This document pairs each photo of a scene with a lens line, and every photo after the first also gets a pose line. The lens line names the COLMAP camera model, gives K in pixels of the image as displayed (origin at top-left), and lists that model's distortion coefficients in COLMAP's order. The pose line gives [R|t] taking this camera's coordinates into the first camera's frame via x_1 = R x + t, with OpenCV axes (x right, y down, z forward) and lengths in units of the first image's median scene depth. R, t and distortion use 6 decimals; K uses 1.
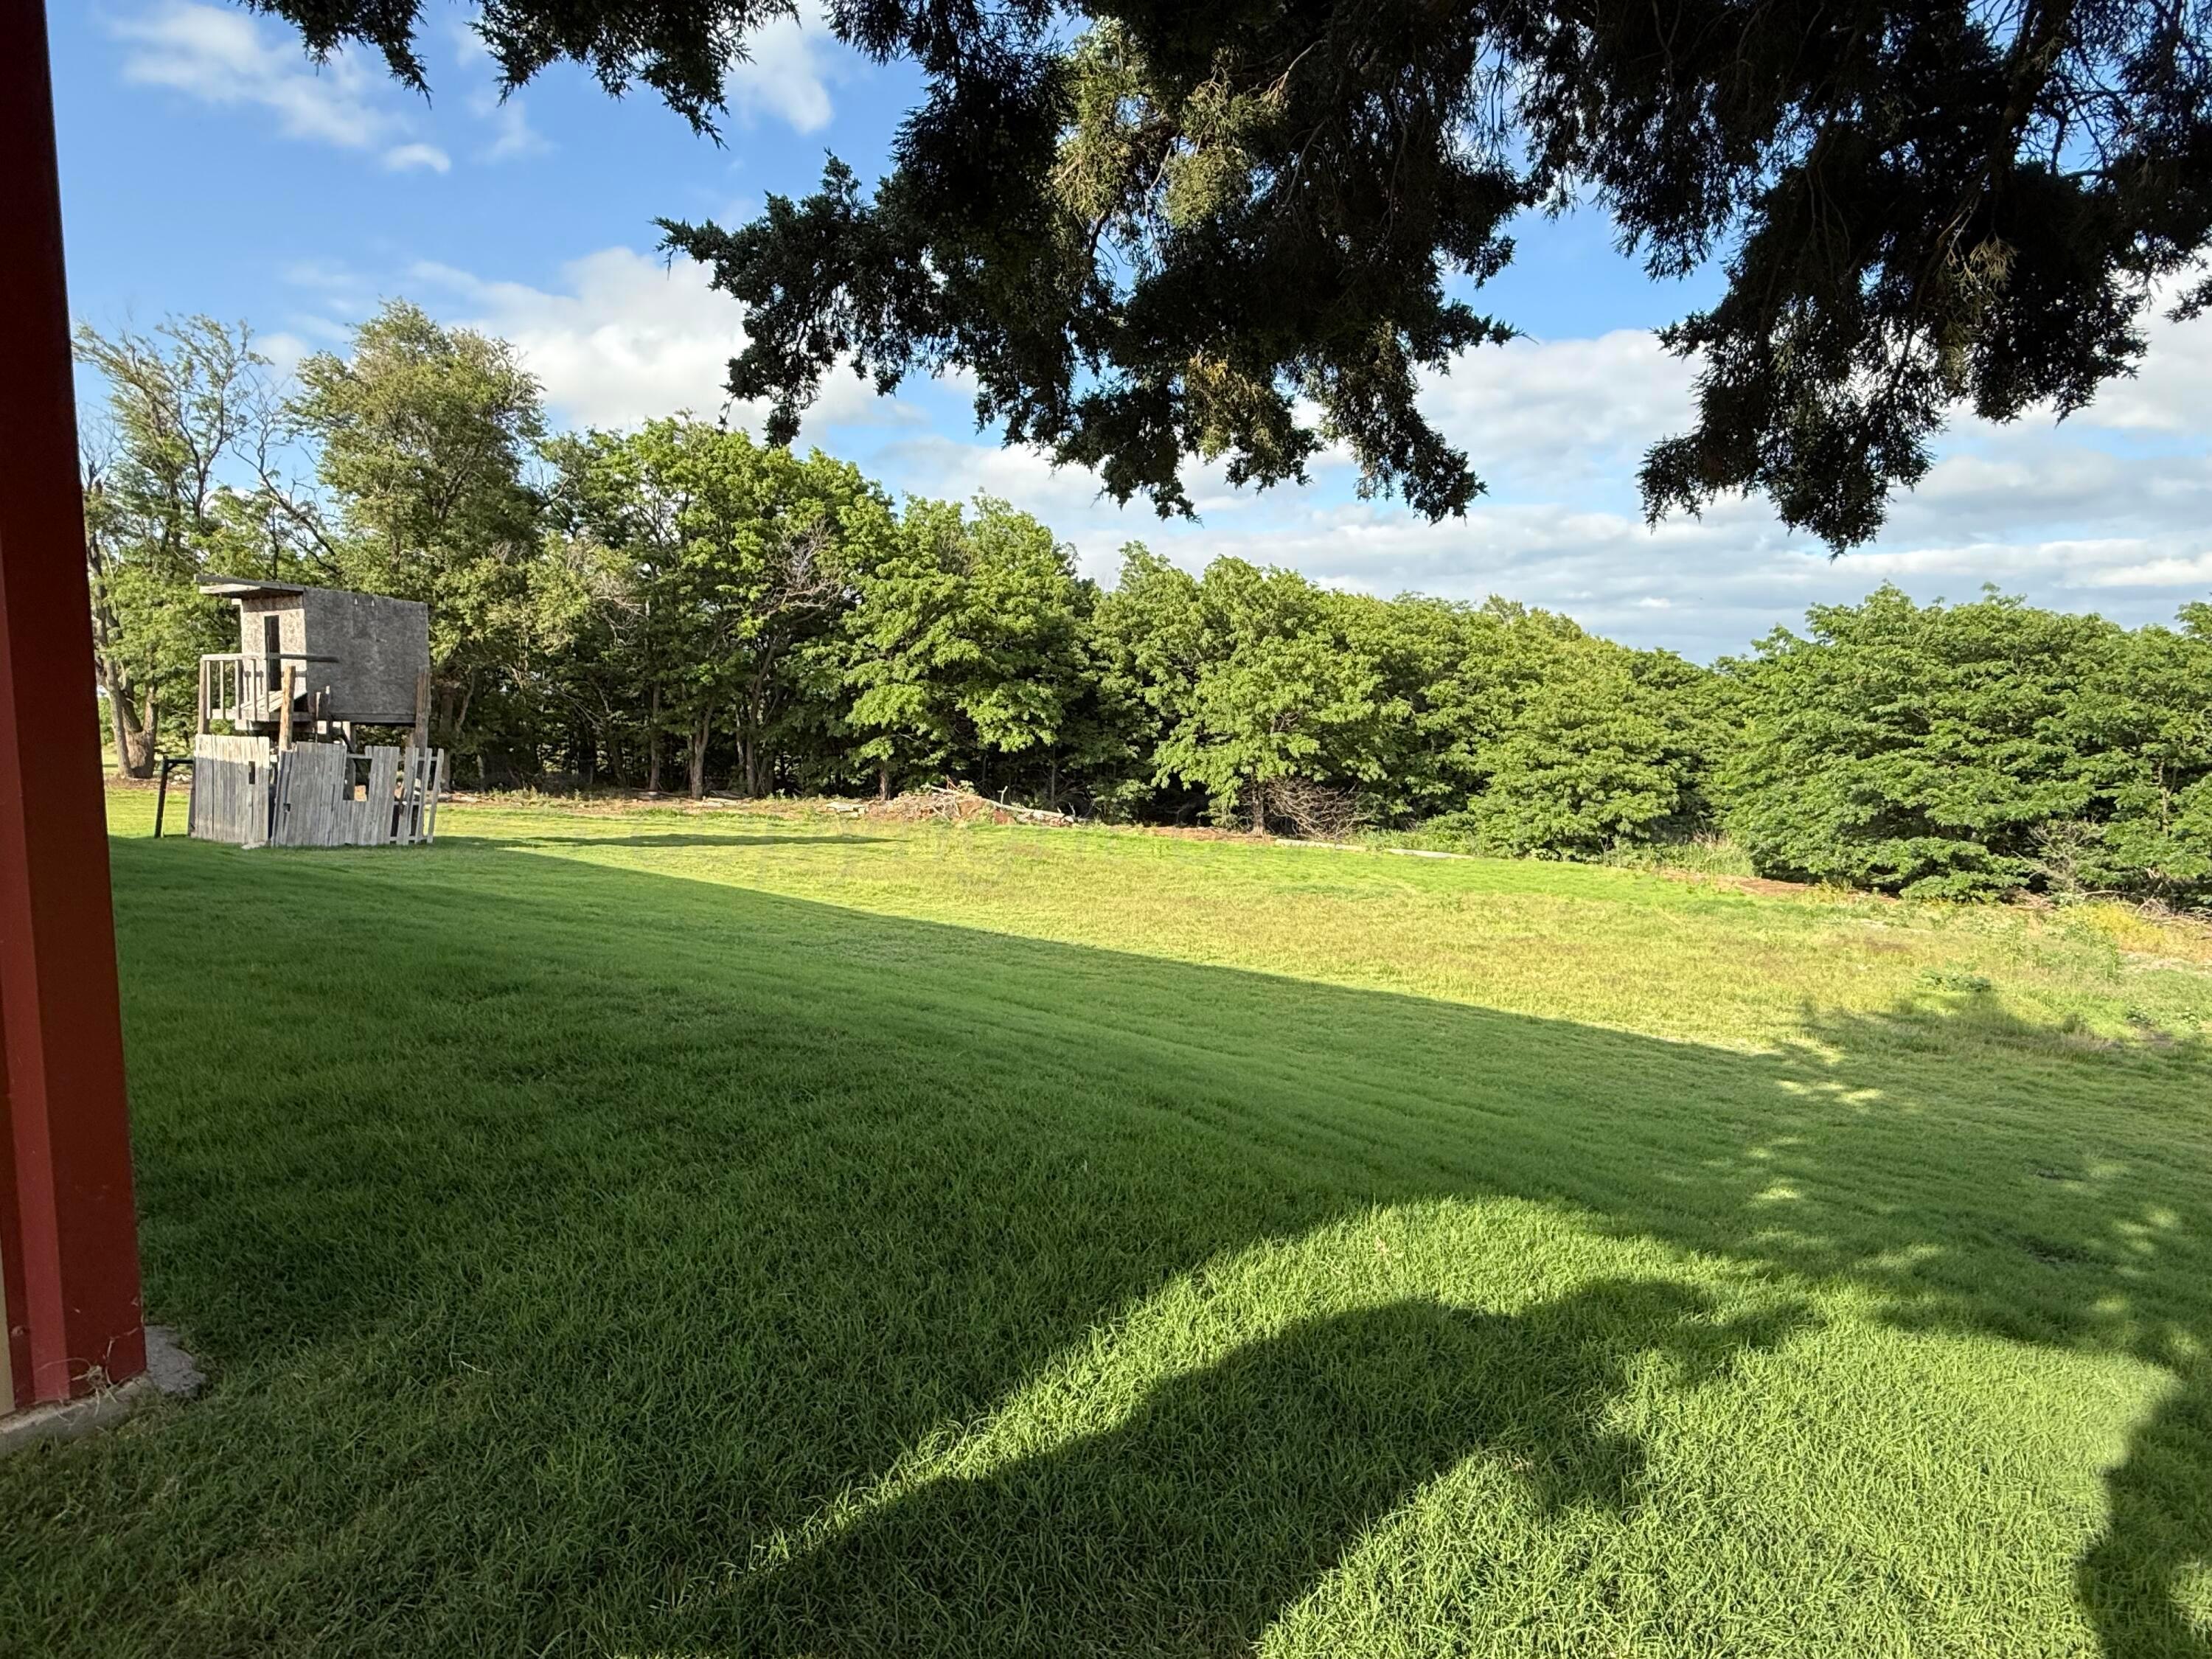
lens RADIAL K [[1163.5, 0, 1102.3], [0, 1163.5, 827.5], [0, 0, 1]] dist [0.001277, -0.001498]
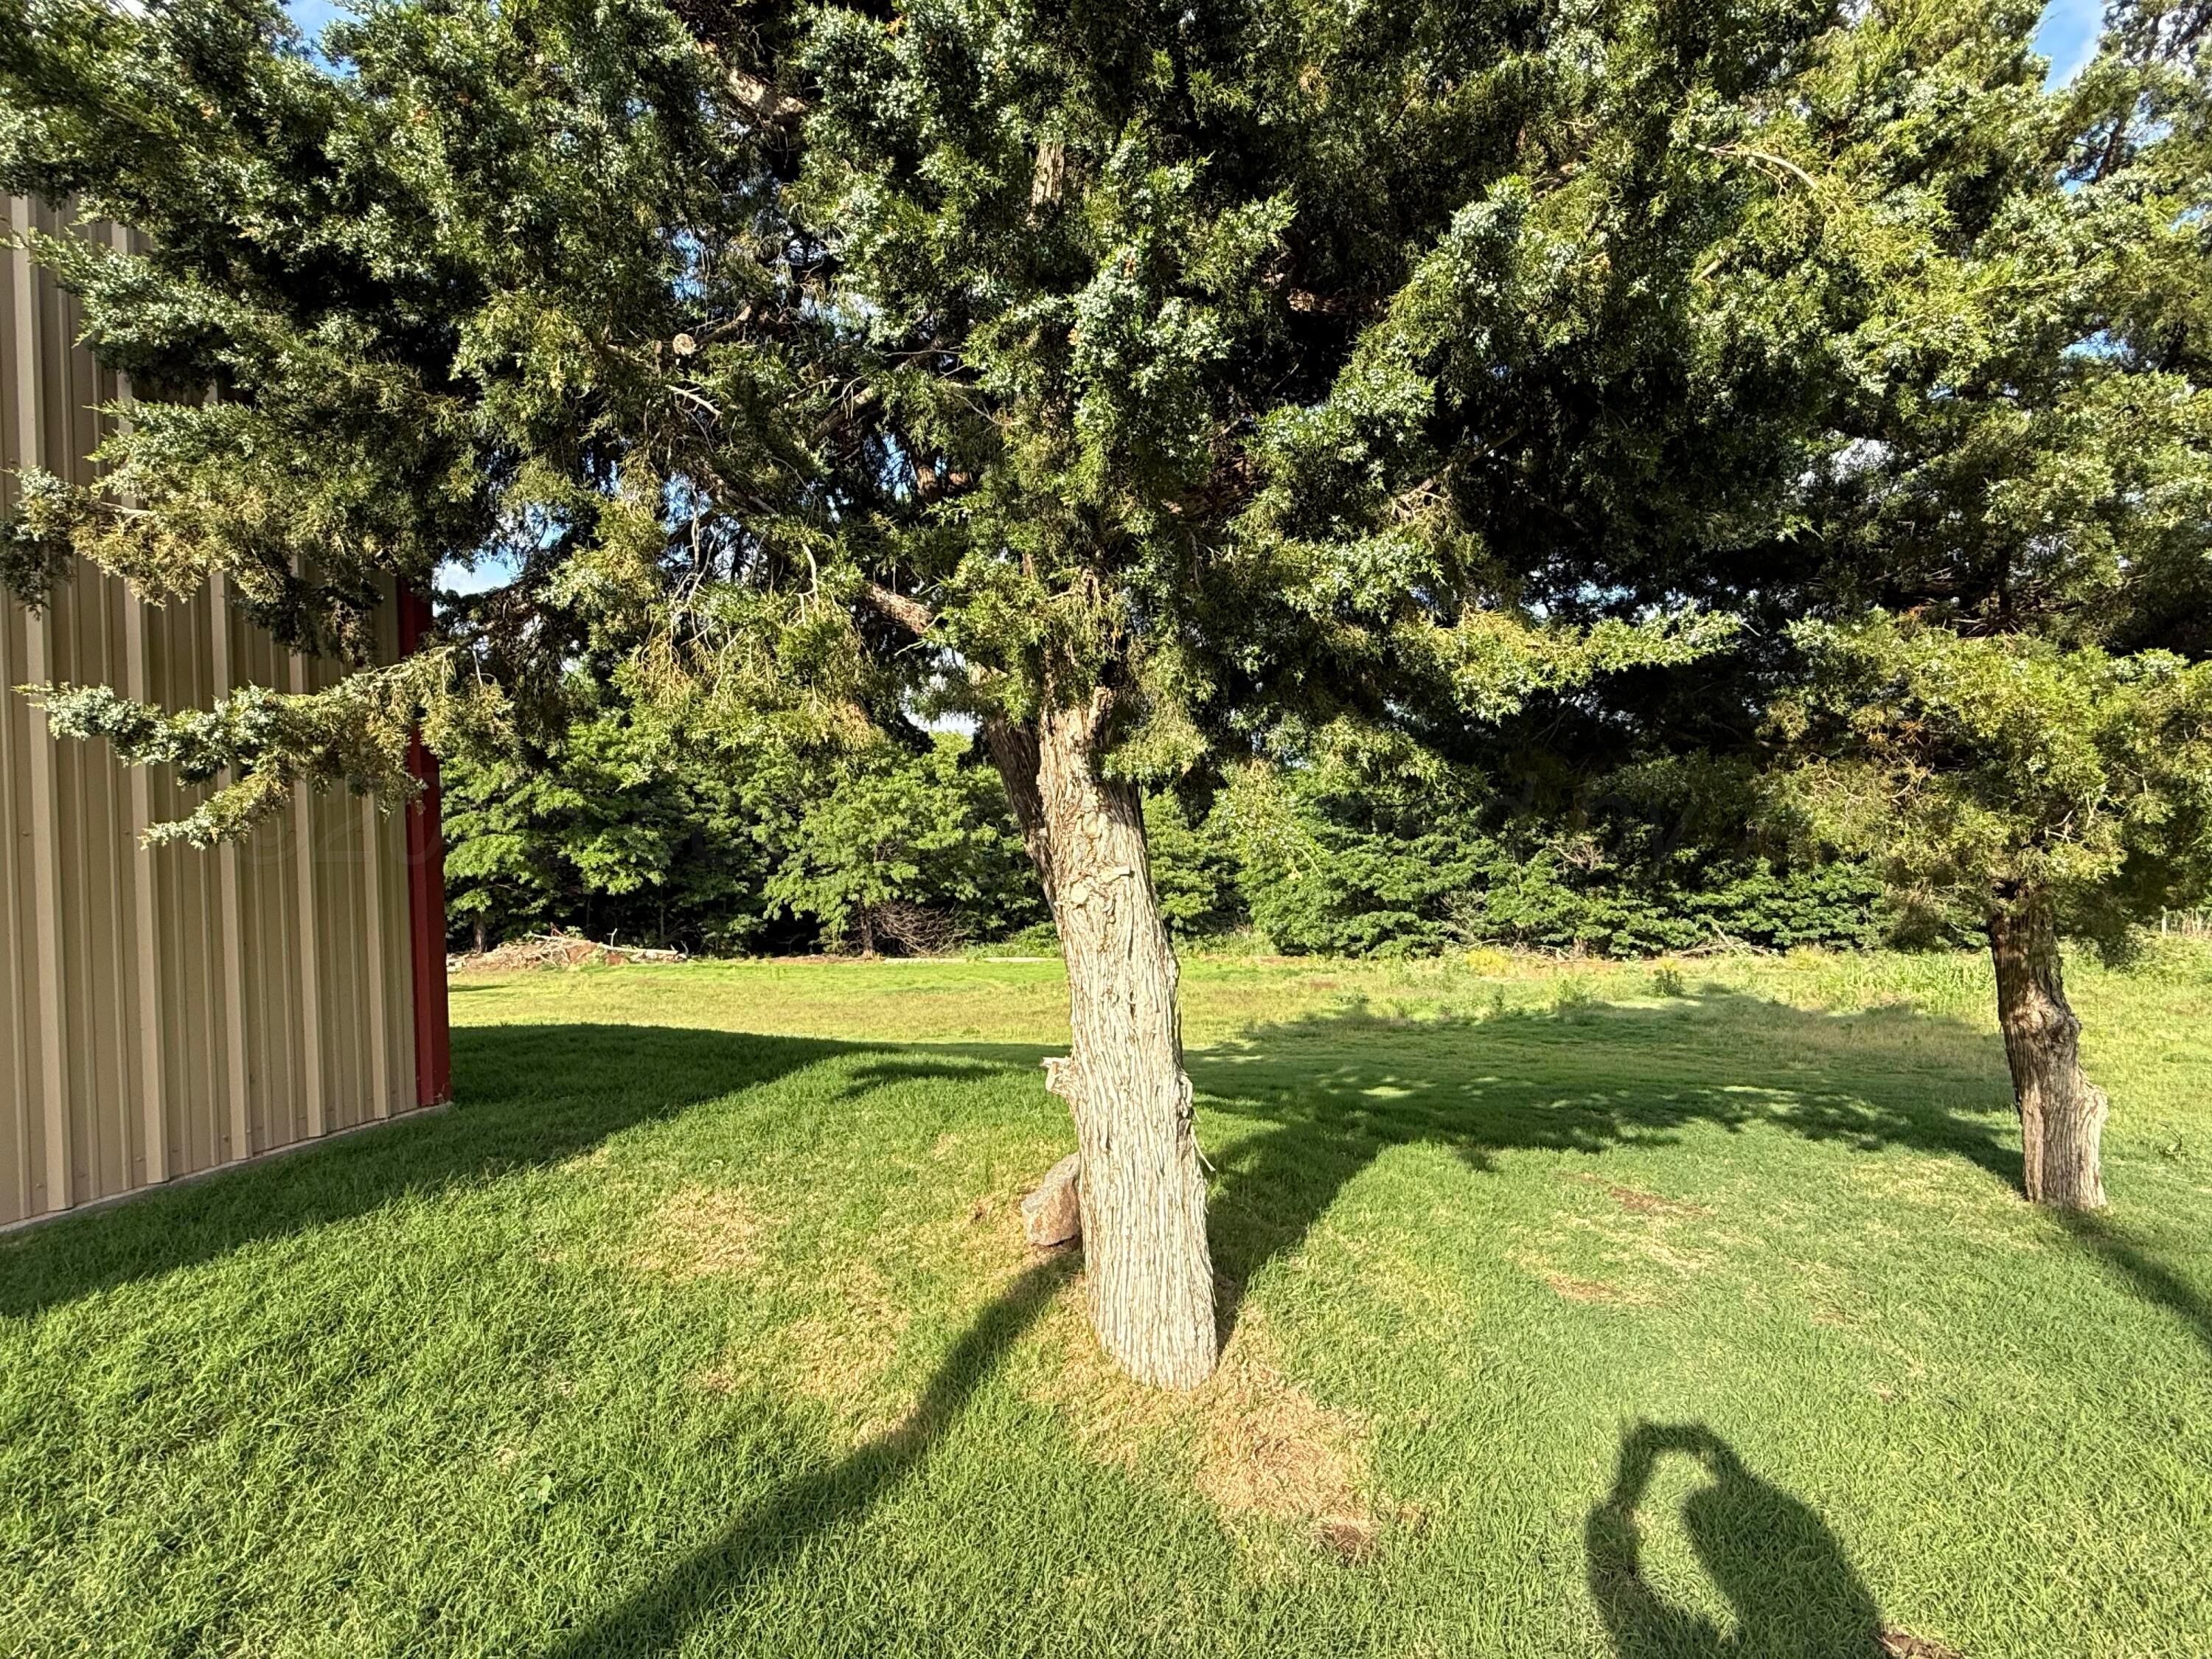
lens RADIAL K [[1163.5, 0, 1100.3], [0, 1163.5, 829.8], [0, 0, 1]] dist [0.001277, -0.001498]
pose [[0.943674, -0.048514, 0.327300, -0.011167], [0.084104, 0.991873, -0.095470, 0.011405], [-0.320008, 0.117619, 0.940085, -0.103417]]
